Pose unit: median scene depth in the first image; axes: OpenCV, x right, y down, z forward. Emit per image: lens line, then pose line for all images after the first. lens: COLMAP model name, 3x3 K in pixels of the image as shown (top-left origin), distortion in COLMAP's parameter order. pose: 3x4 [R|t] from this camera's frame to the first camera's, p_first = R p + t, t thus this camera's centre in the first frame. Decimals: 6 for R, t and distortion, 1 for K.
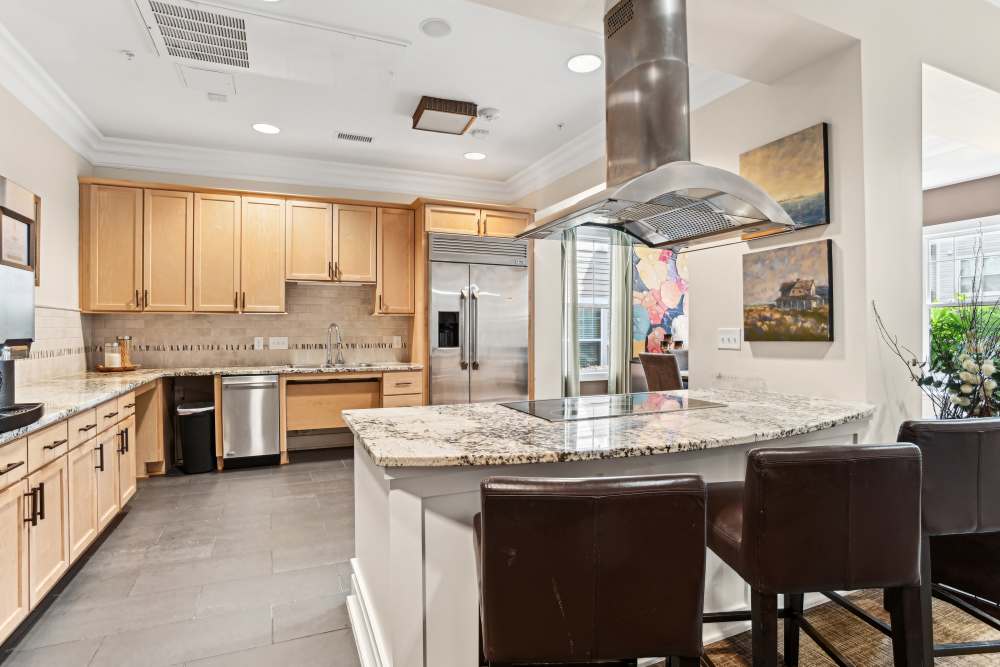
lens RADIAL K [[513.2, 0, 499.1], [0, 513.2, 328.3], [0, 0, 1]] dist [-0.000712, -0.000081]
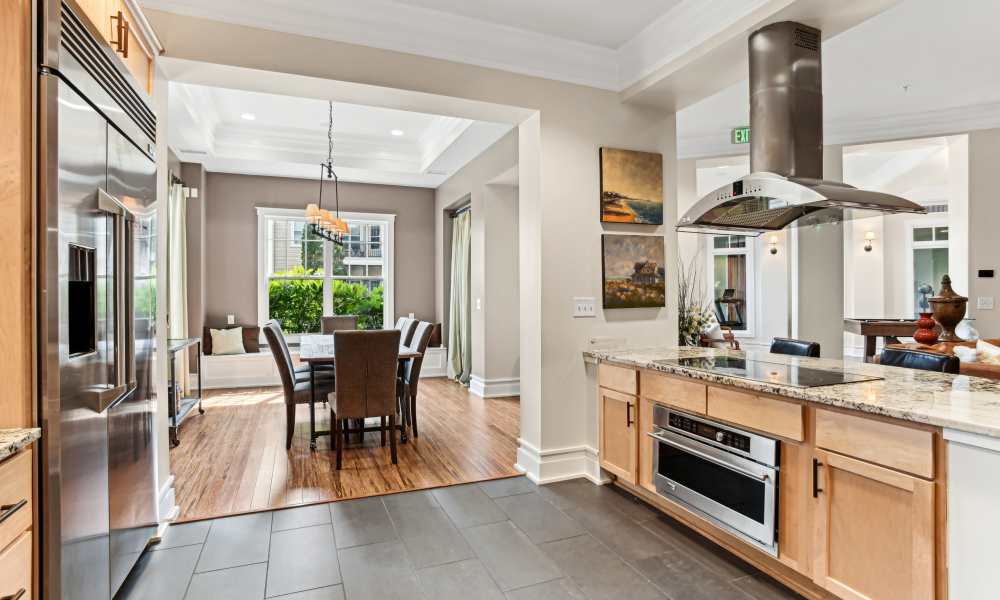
lens RADIAL K [[514.4, 0, 499.9], [0, 514.4, 293.6], [0, 0, 1]] dist [-0.000791, 0.001067]
pose [[0.028320, 0.005672, 0.999583, -0.750429], [-0.000731, 0.999984, -0.005654, -0.002890], [-0.999599, -0.000571, 0.028324, 1.297606]]
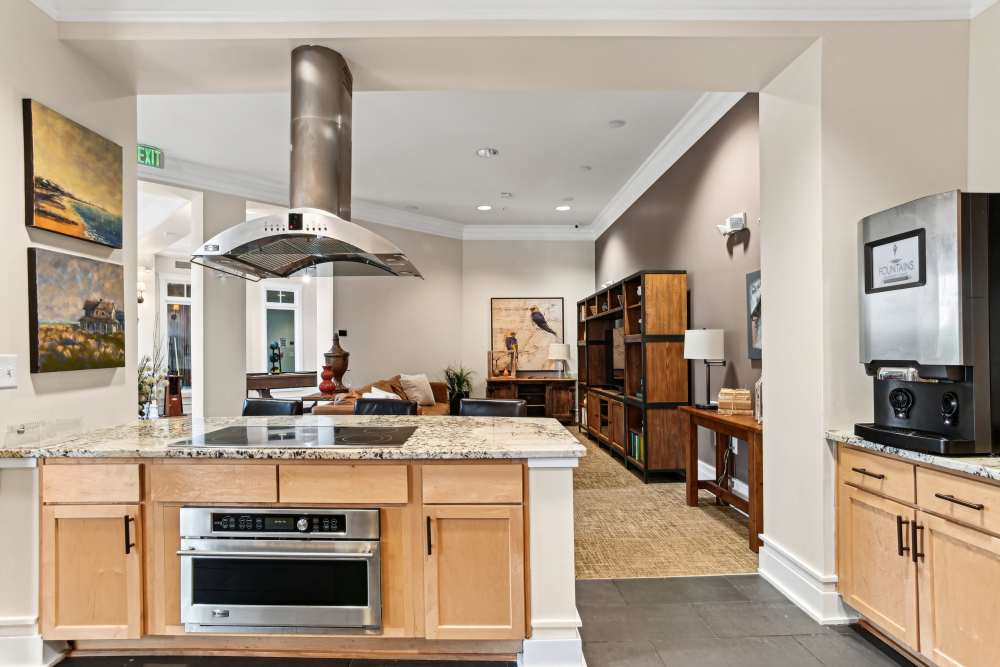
lens RADIAL K [[537.2, 0, 497.5], [0, 537.2, 352.7], [0, 0, 1]] dist [-0.058881, 0.037382]
pose [[-0.915906, 0.001170, 0.401390, -0.408566], [0.002122, 0.999996, 0.001926, -0.002593], [-0.401386, 0.002616, -0.915905, 1.507840]]
